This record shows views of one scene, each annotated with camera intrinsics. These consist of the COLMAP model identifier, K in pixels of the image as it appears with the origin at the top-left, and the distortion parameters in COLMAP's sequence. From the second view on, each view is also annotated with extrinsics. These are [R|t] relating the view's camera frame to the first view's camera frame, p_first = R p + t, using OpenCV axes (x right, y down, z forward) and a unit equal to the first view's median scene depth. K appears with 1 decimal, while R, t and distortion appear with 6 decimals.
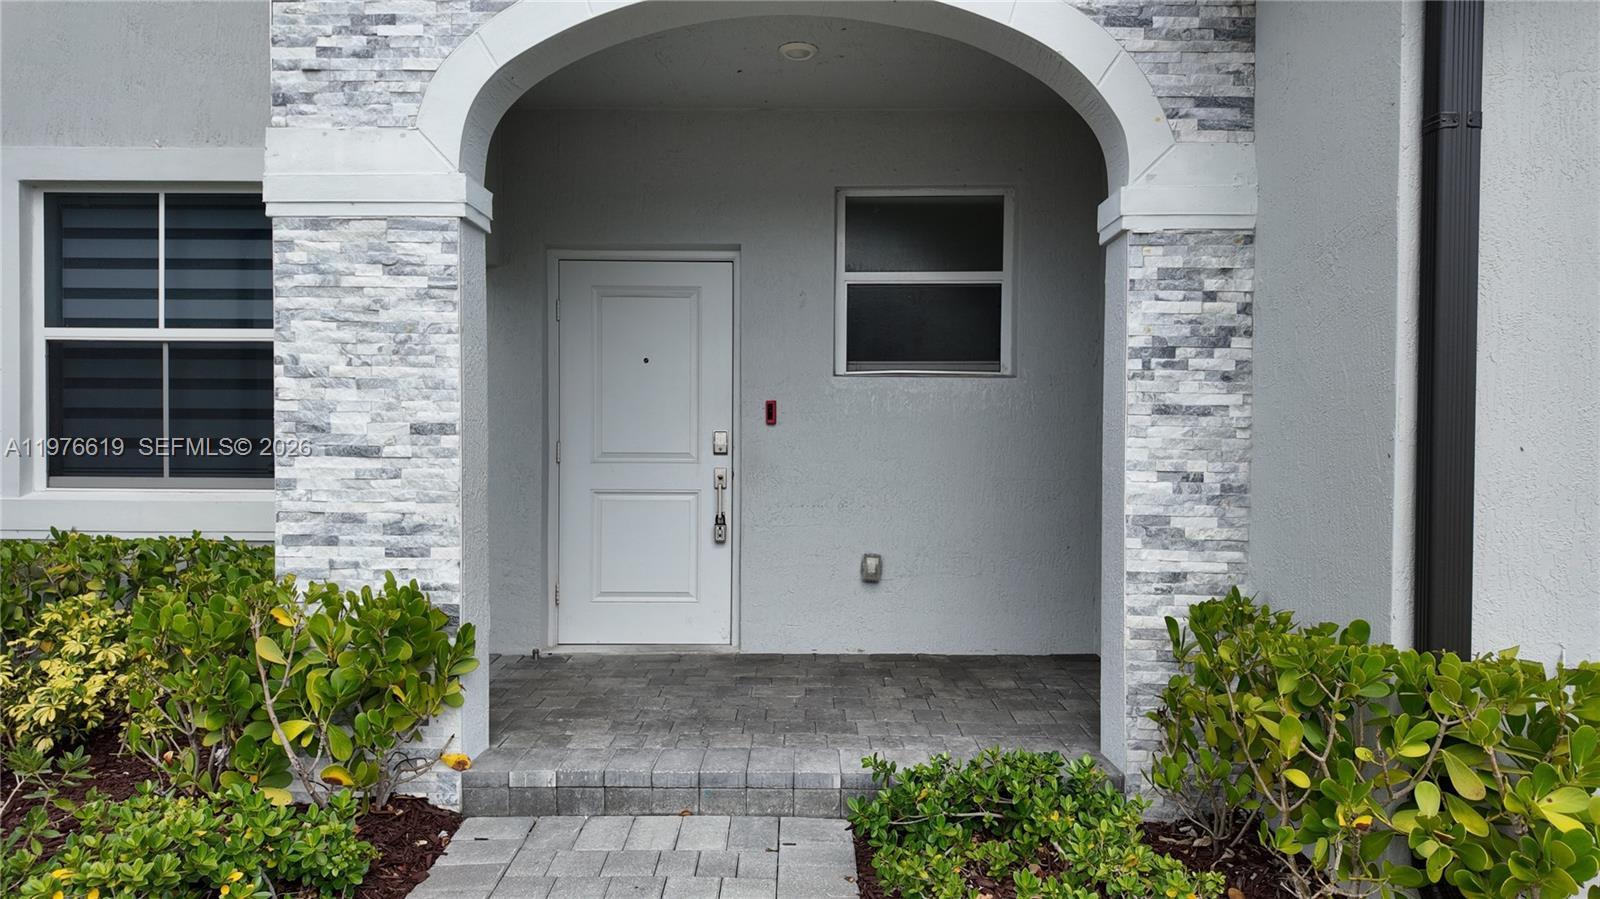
lens RADIAL K [[921.2, 0, 800.0], [0, 921.2, 449.5], [0, 0, 1]] dist [0.060148, -0.081739]
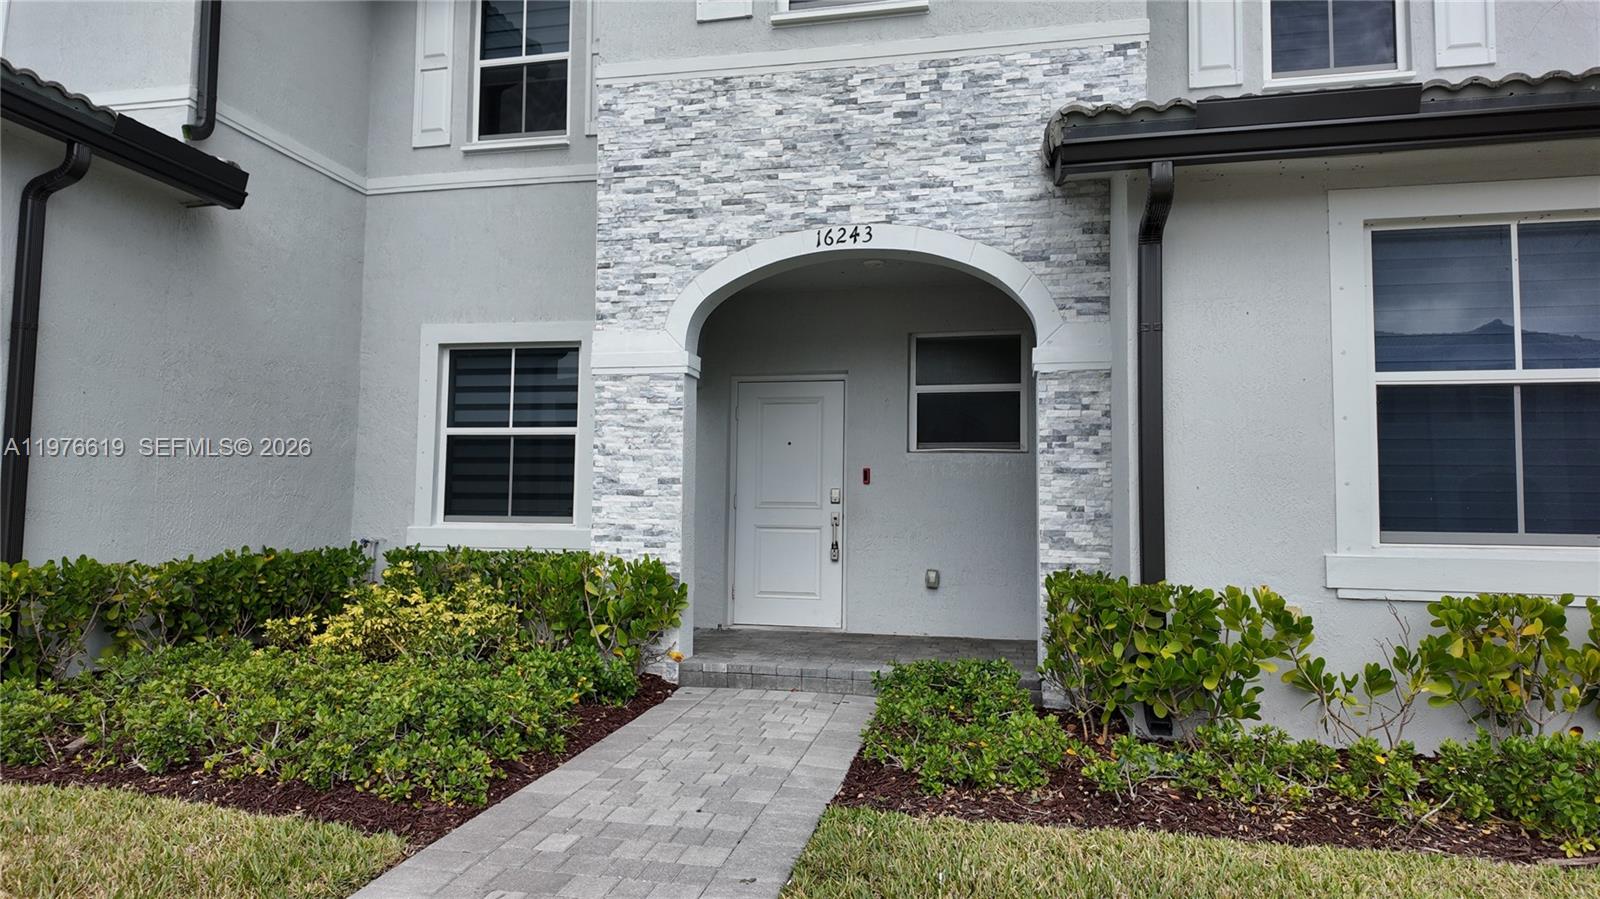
lens RADIAL K [[921.2, 0, 800.0], [0, 921.2, 449.5], [0, 0, 1]] dist [0.060148, -0.081739]
pose [[0.979277, -0.006398, -0.202424, 0.262685], [-0.010759, 0.996446, -0.083545, 0.069737], [0.202239, 0.083991, 0.975728, -0.827700]]
